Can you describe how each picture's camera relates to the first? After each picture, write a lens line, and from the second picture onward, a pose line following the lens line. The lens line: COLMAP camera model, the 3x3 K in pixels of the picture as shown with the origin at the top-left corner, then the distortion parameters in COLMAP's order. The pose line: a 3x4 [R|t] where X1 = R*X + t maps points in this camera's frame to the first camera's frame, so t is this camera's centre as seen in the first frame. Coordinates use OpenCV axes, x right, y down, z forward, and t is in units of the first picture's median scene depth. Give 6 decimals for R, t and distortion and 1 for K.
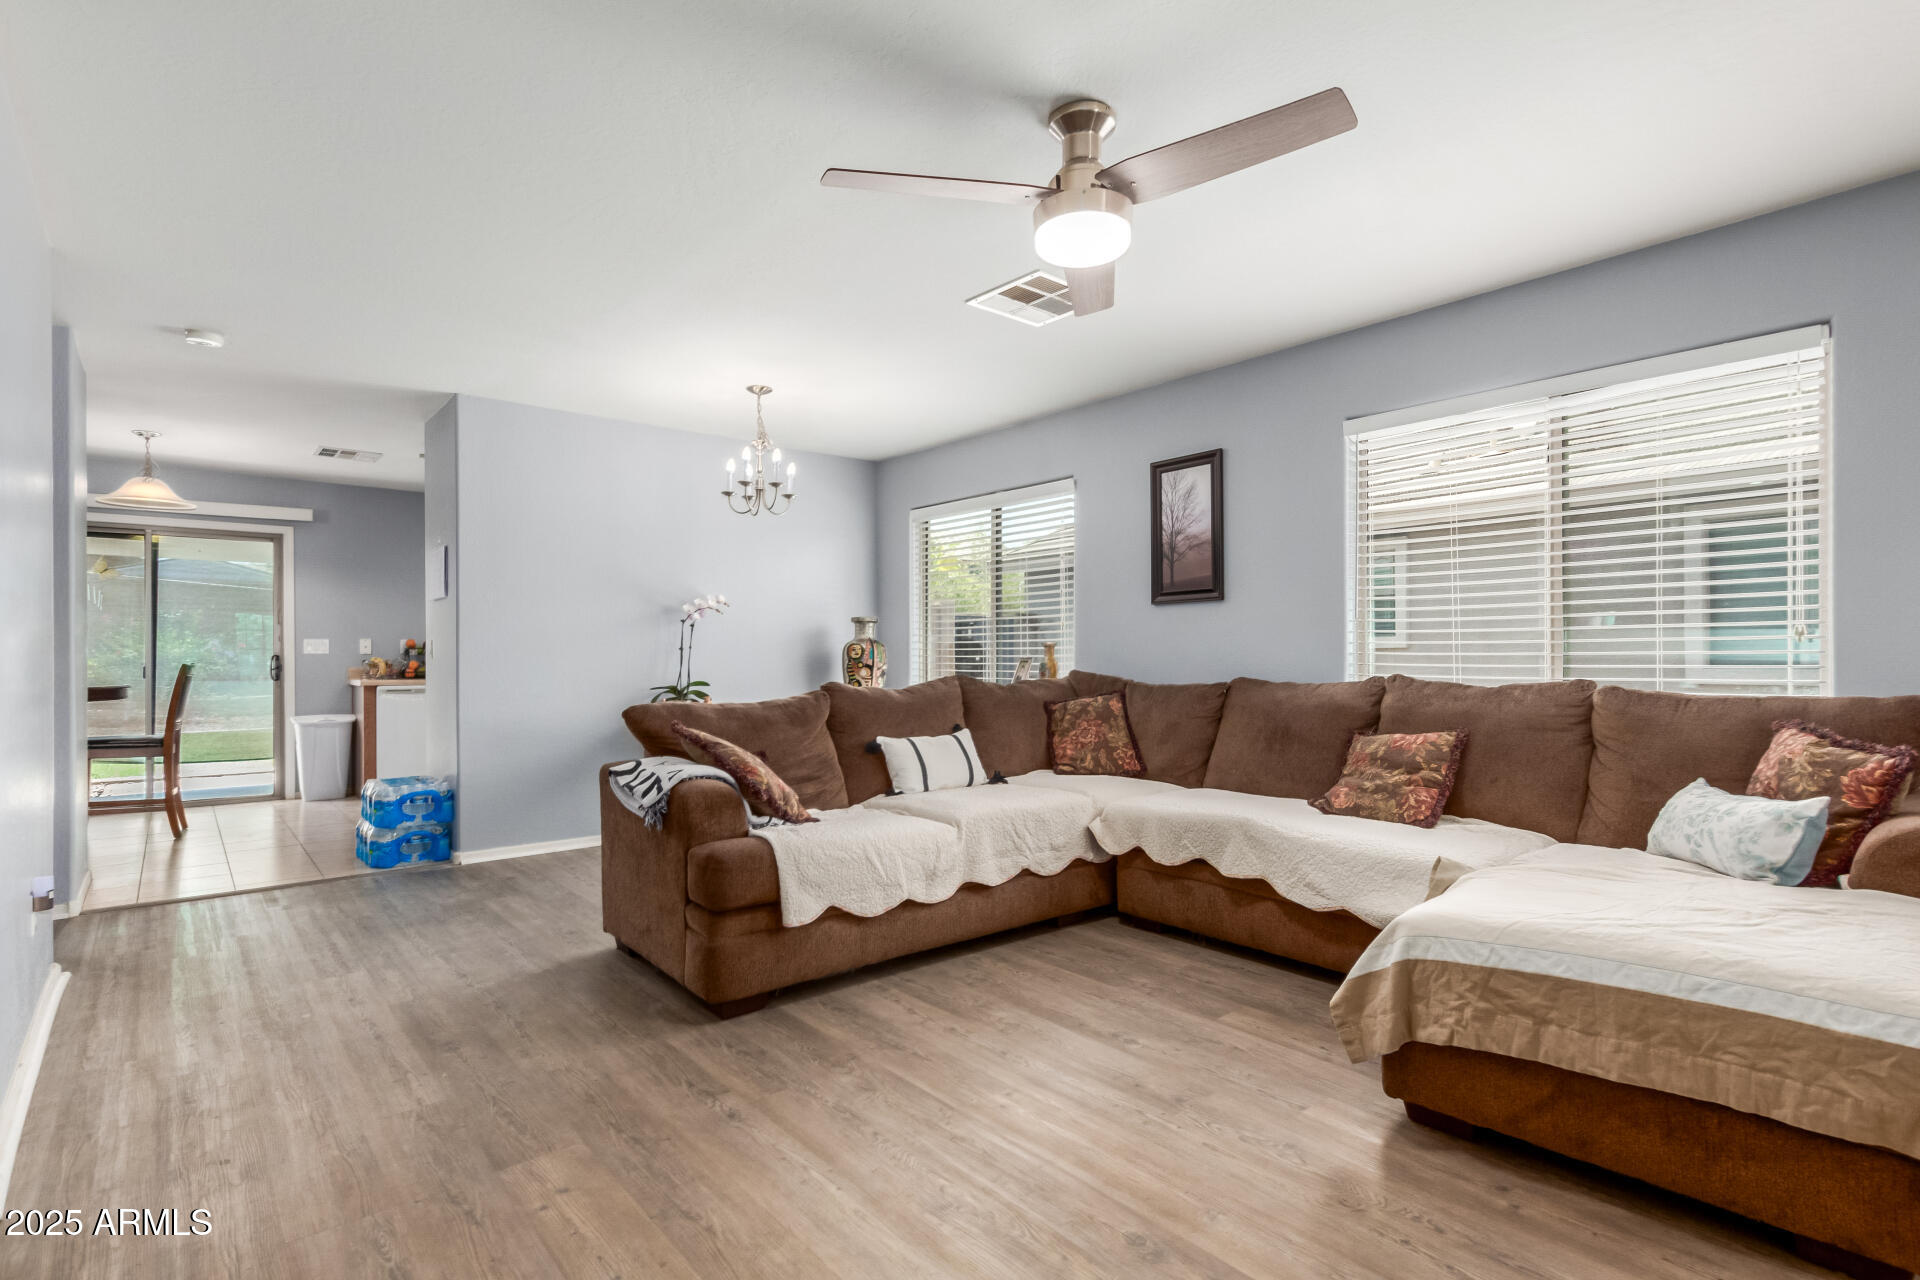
lens RADIAL K [[921.2, 0, 959.7], [0, 921.2, 651.9], [0, 0, 1]] dist [0.016853, 0.000213]
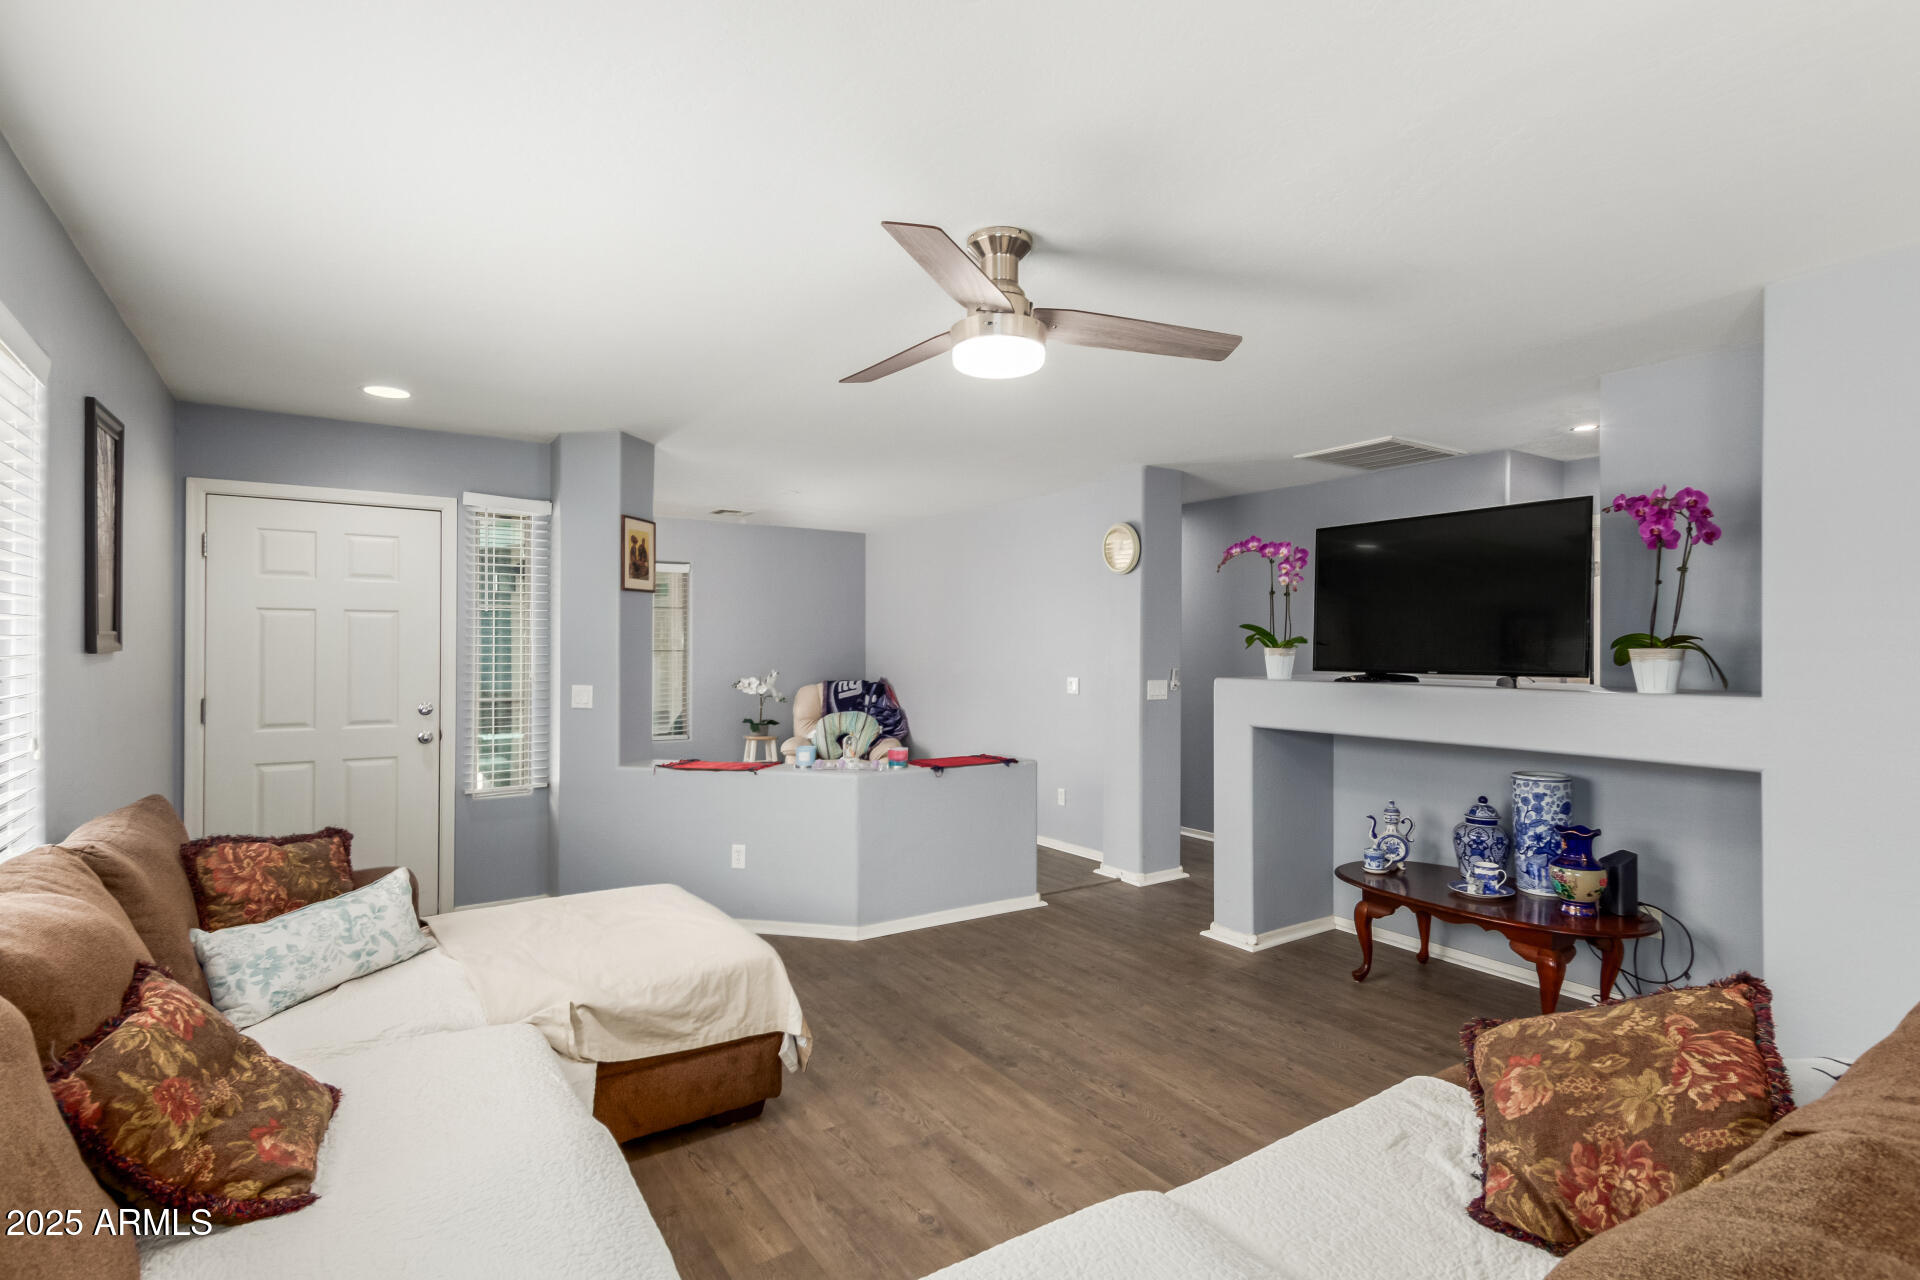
lens RADIAL K [[931.4, 0, 960.0], [0, 931.4, 640.0], [0, 0, 1]] dist [0.013285, 0.000100]
pose [[-0.992969, 0.000978, 0.118367, 0.032956], [-0.000571, 0.999915, -0.013052, -0.074888], [-0.118370, -0.013028, -0.992884, 1.261524]]
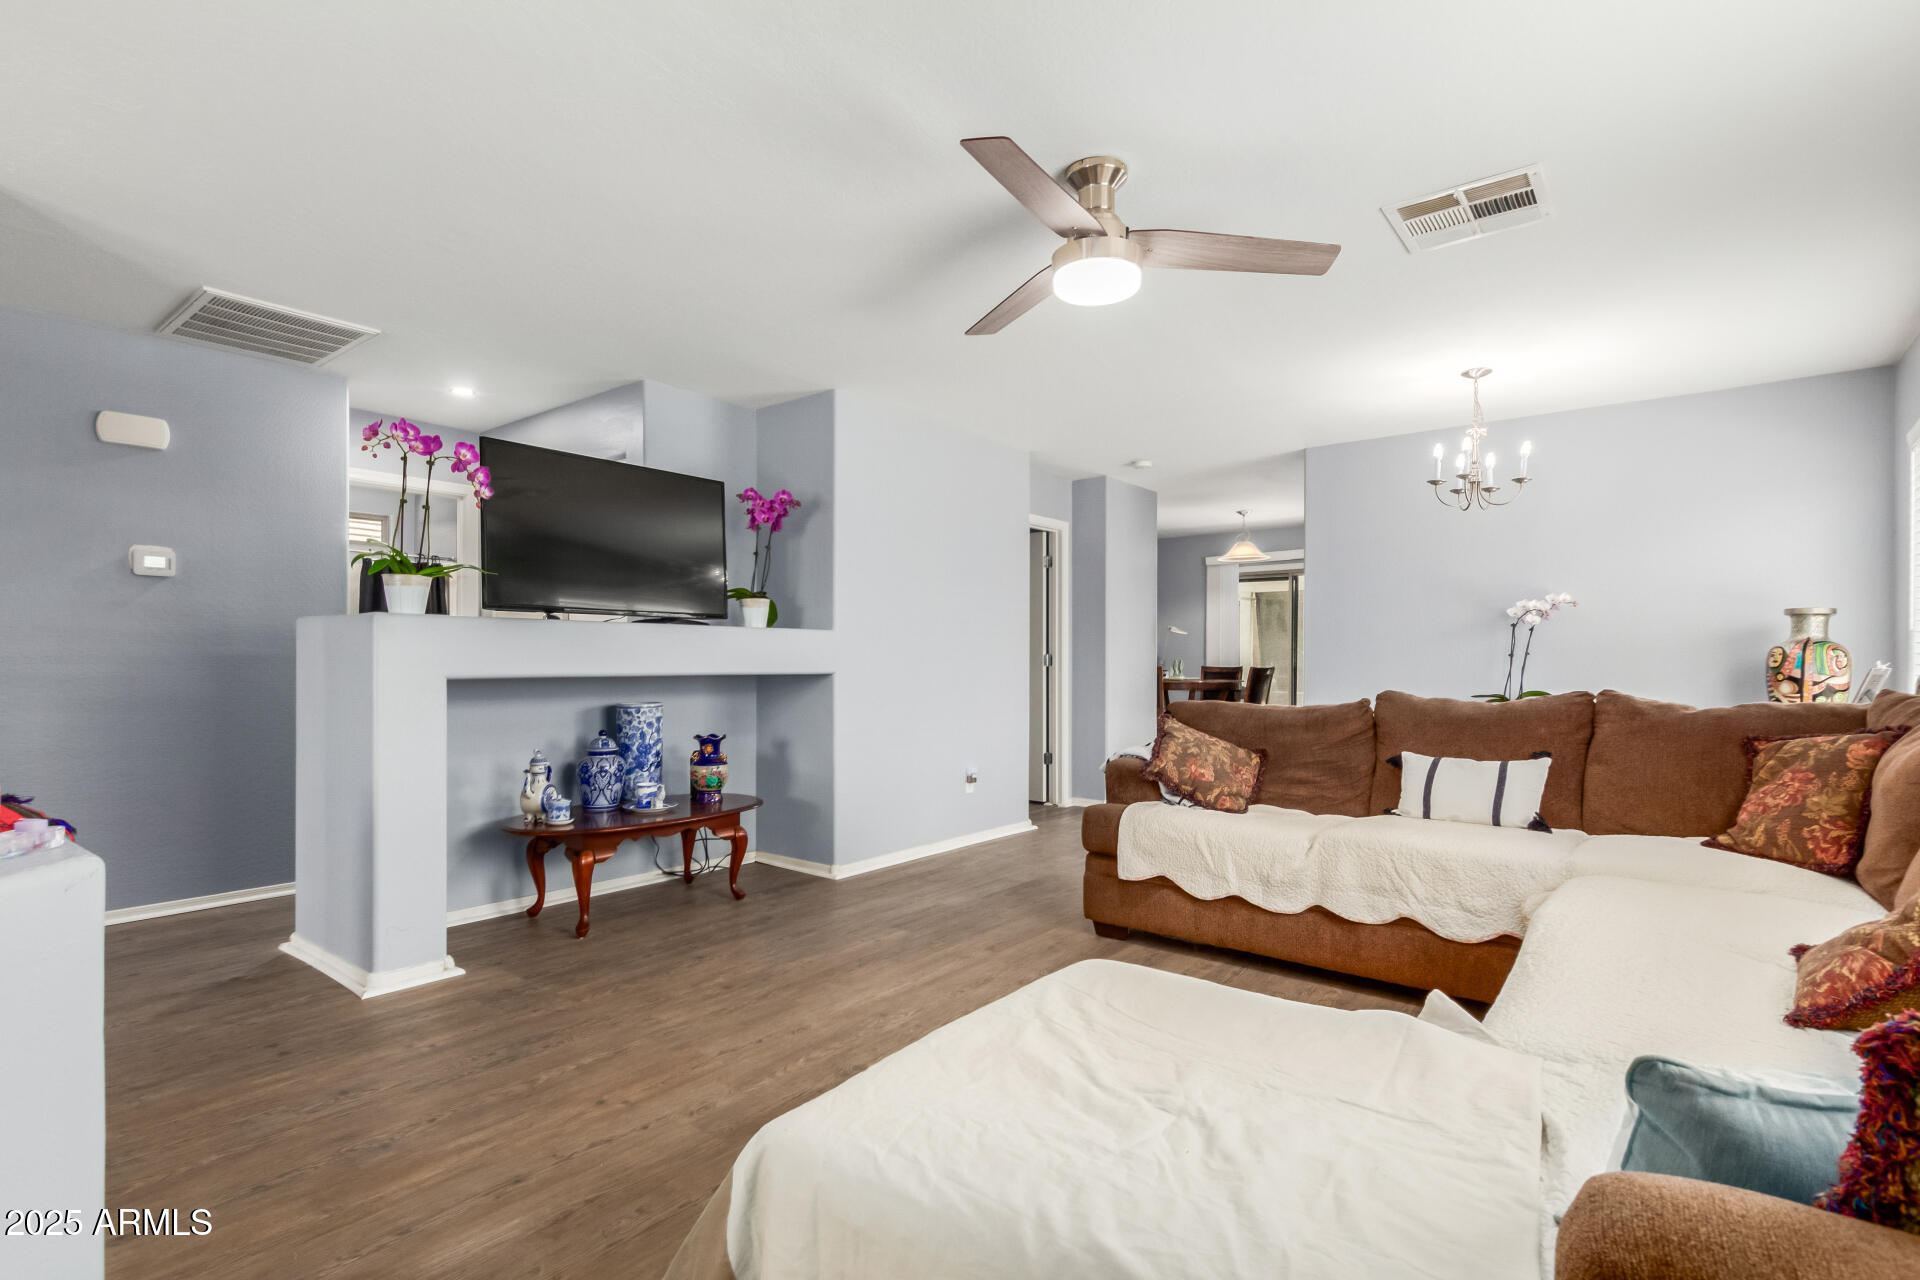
lens RADIAL K [[929.6, 0, 960.1], [0, 929.6, 664.8], [0, 0, 1]] dist [0.021576, 0.000053]
pose [[0.200727, 0.006540, -0.979625, 0.737591], [0.002629, 0.999971, 0.007215, -0.002606], [0.979644, -0.004024, 0.200704, 0.384072]]
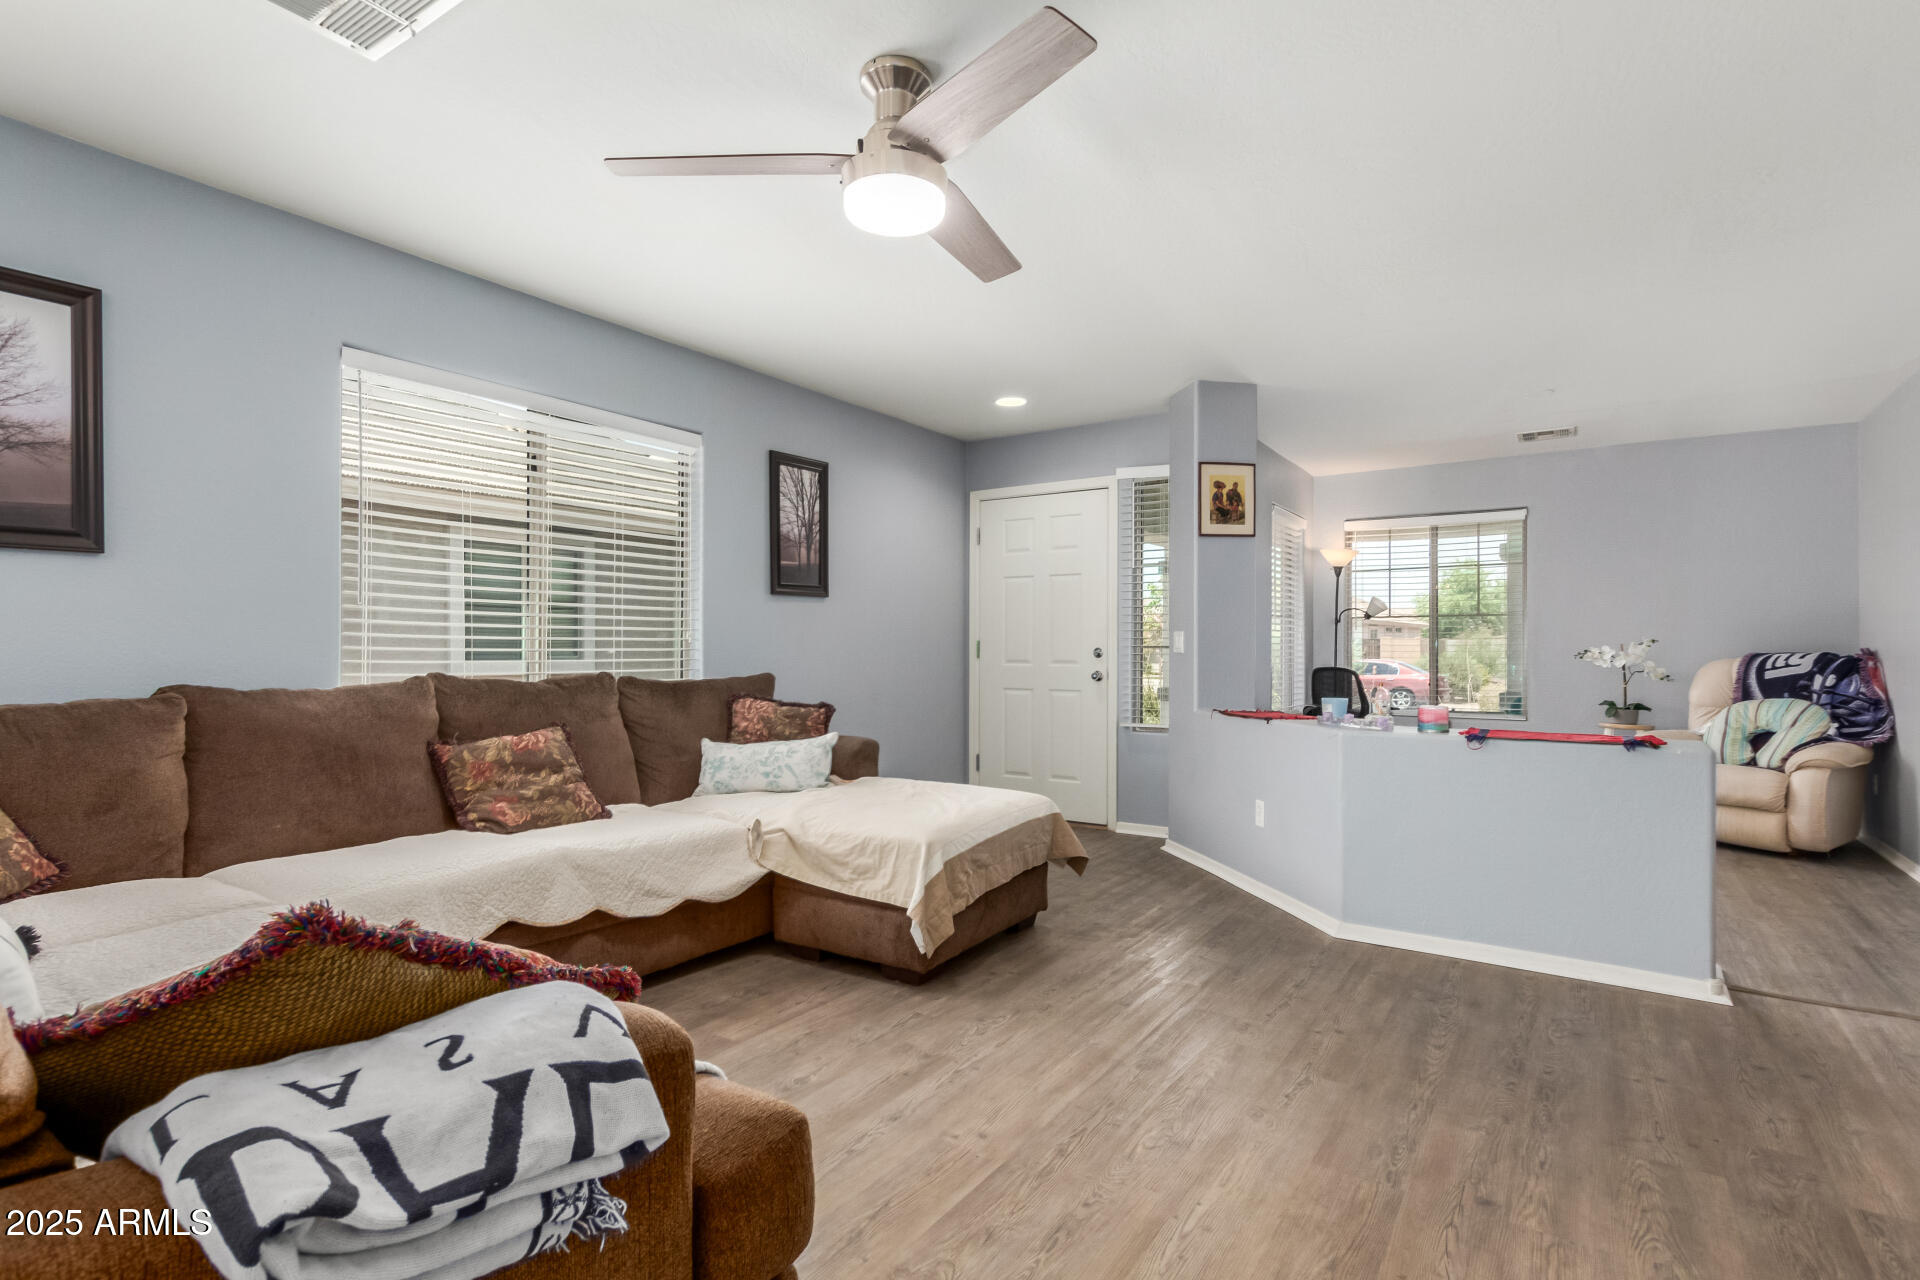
lens RADIAL K [[933.8, 0, 959.5], [0, 933.8, 646.4], [0, 0, 1]] dist [0.013966, 0.000649]
pose [[-0.272659, 0.006473, 0.962089, -0.494499], [-0.006853, 0.999939, -0.008669, 0.004128], [-0.962086, -0.008957, -0.272598, 0.742183]]
